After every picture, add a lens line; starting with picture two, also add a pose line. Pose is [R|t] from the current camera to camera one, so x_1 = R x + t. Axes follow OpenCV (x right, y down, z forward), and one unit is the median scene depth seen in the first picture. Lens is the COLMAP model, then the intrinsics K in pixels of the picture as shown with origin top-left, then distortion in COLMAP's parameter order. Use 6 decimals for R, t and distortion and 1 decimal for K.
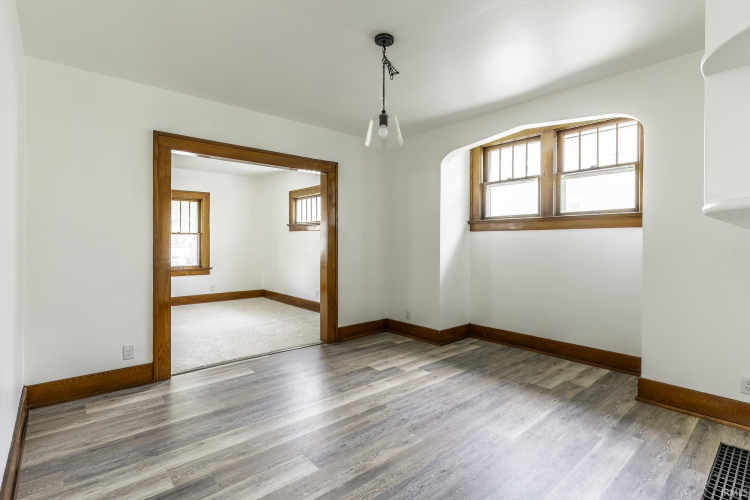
lens RADIAL K [[364.4, 0, 382.5], [0, 364.4, 245.1], [0, 0, 1]] dist [-0.002177, 0.000815]
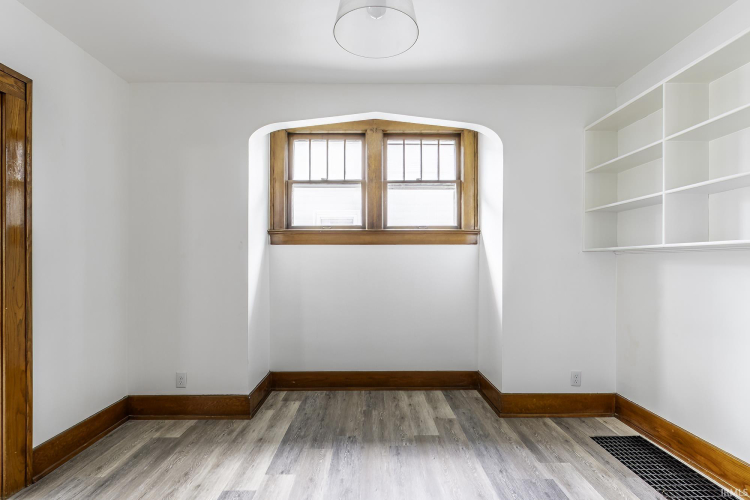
lens RADIAL K [[364.4, 0, 367.9], [0, 364.4, 263.7], [0, 0, 1]] dist [-0.002177, 0.000815]
pose [[0.658863, -0.005665, 0.752242, -0.212908], [0.008316, 0.999965, 0.000247, 0.002520], [-0.752217, 0.006093, 0.658887, 0.456414]]
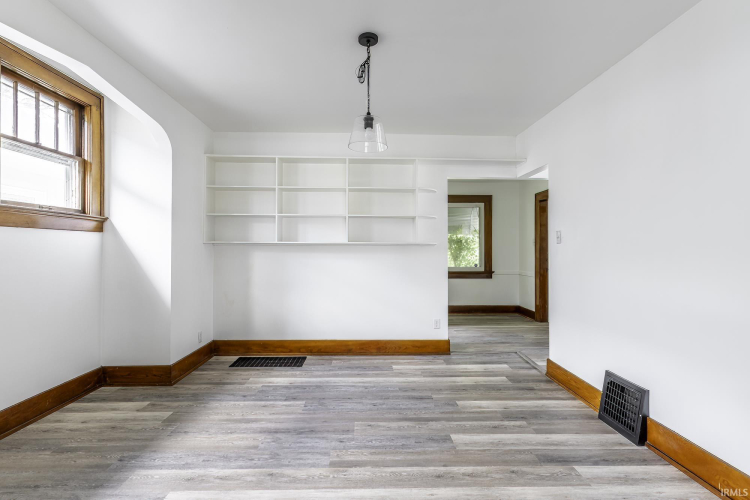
lens RADIAL K [[364.4, 0, 383.0], [0, 364.4, 245.9], [0, 0, 1]] dist [-0.002177, 0.000815]
pose [[-0.780196, 0.000687, 0.625535, -0.397785], [0.000364, 1.000000, -0.000644, -0.009500], [-0.625535, -0.000274, -0.780196, 1.092062]]
